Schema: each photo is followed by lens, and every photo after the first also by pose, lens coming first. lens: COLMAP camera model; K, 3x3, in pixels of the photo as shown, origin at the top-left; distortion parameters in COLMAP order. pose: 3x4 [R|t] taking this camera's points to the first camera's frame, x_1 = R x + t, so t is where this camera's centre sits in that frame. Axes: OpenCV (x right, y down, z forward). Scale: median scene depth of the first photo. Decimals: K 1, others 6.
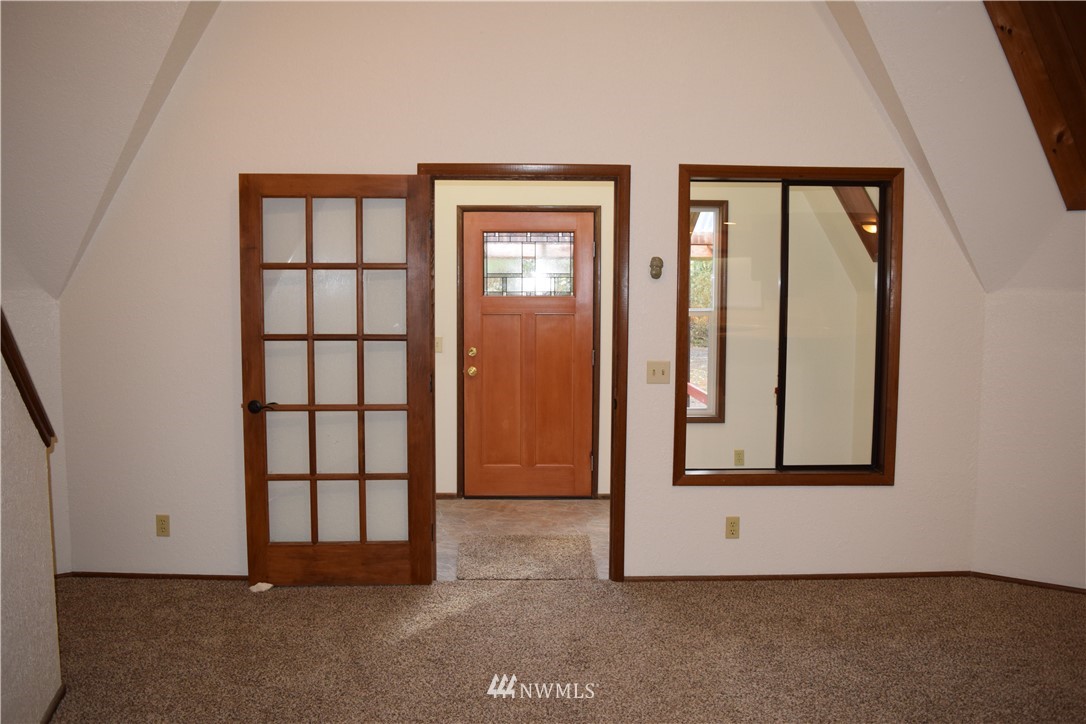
lens RADIAL K [[852.2, 0, 543.0], [0, 852.2, 362.0], [0, 0, 1]] dist [-0.099750, 0.025099]
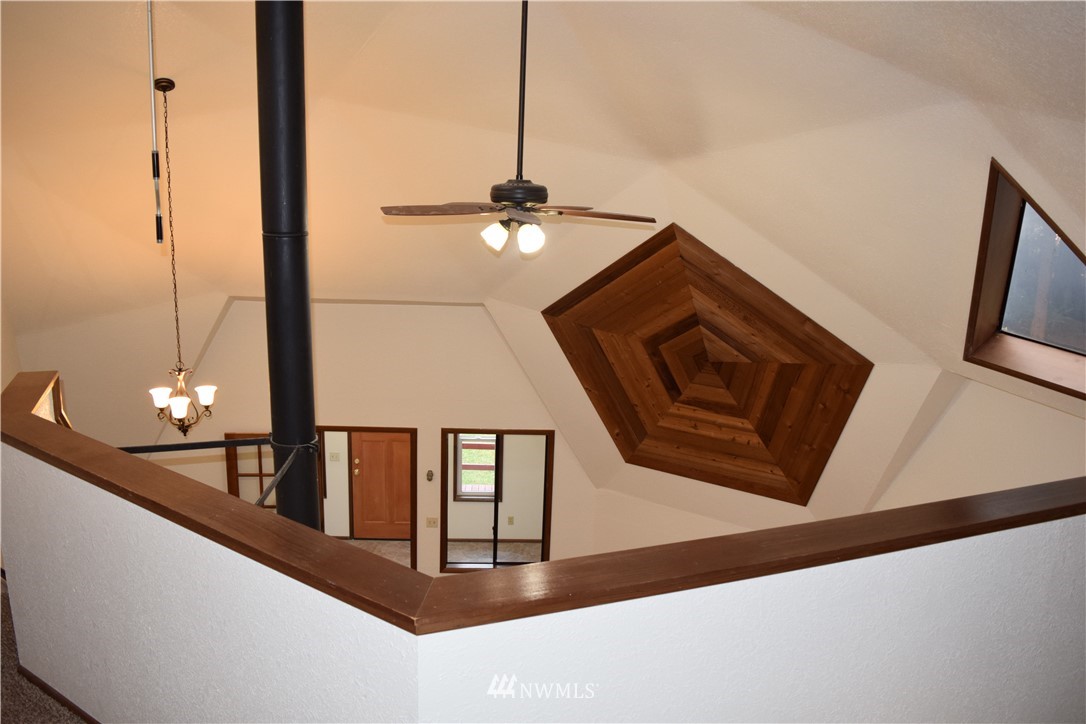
lens RADIAL K [[852.2, 0, 543.0], [0, 852.2, 362.0], [0, 0, 1]] dist [-0.099750, 0.025099]
pose [[0.998584, 0.021295, 0.048742, 0.299887], [-0.028861, 0.986661, 0.160210, -0.718972], [-0.044680, -0.161389, 0.985879, -0.992461]]
